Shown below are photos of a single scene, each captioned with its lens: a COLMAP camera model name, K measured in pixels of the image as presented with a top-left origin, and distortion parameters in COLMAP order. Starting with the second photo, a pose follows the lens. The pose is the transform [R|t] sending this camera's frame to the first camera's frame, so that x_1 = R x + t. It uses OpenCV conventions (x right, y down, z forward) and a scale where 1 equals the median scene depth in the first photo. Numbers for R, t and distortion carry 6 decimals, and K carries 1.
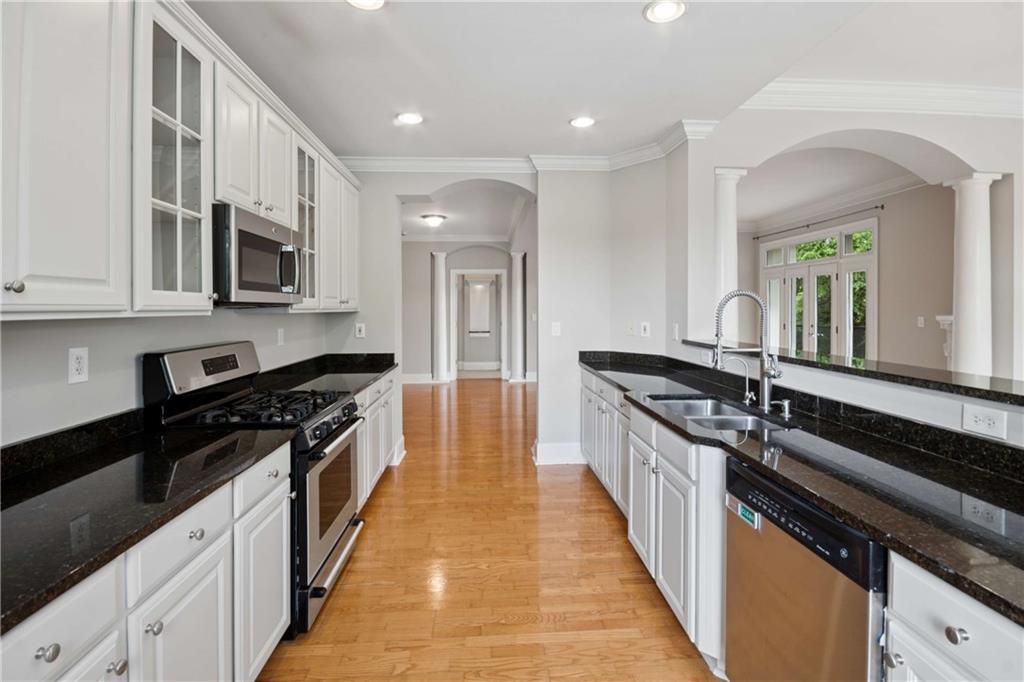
lens RADIAL K [[457.9, 0, 536.2], [0, 457.9, 309.6], [0, 0, 1]] dist [0.018752, -0.001492]
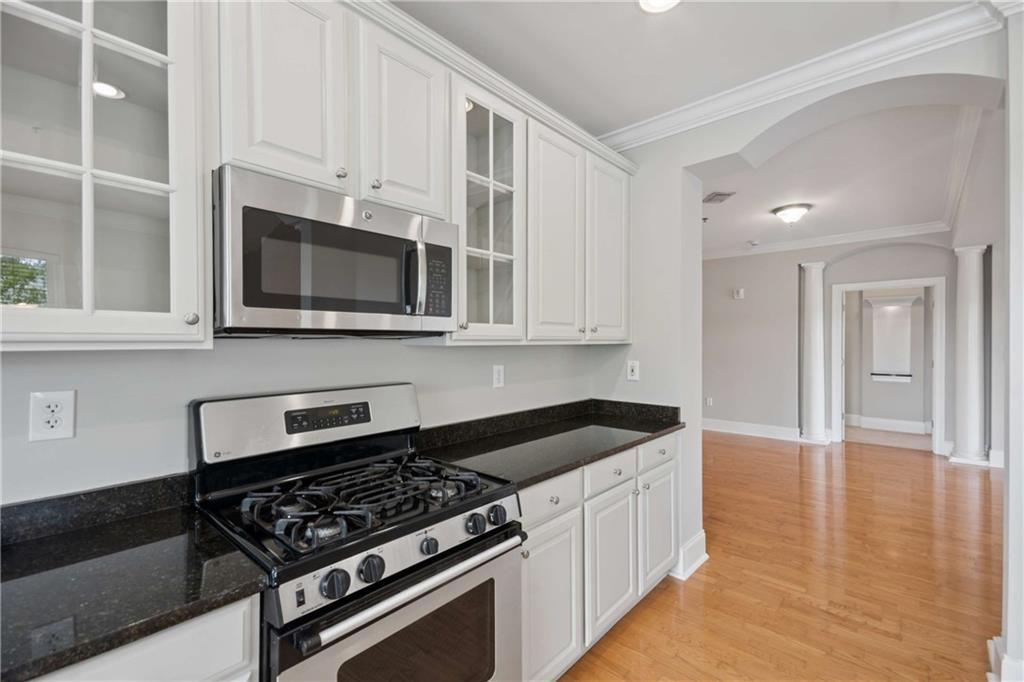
lens RADIAL K [[457.9, 0, 503.2], [0, 457.9, 341.3], [0, 0, 1]] dist [0.018752, -0.001492]
pose [[0.668259, 0.001202, -0.743927, 0.007160], [-0.001514, 0.999999, 0.000255, 0.000257], [0.743927, 0.000956, 0.668260, 0.206746]]
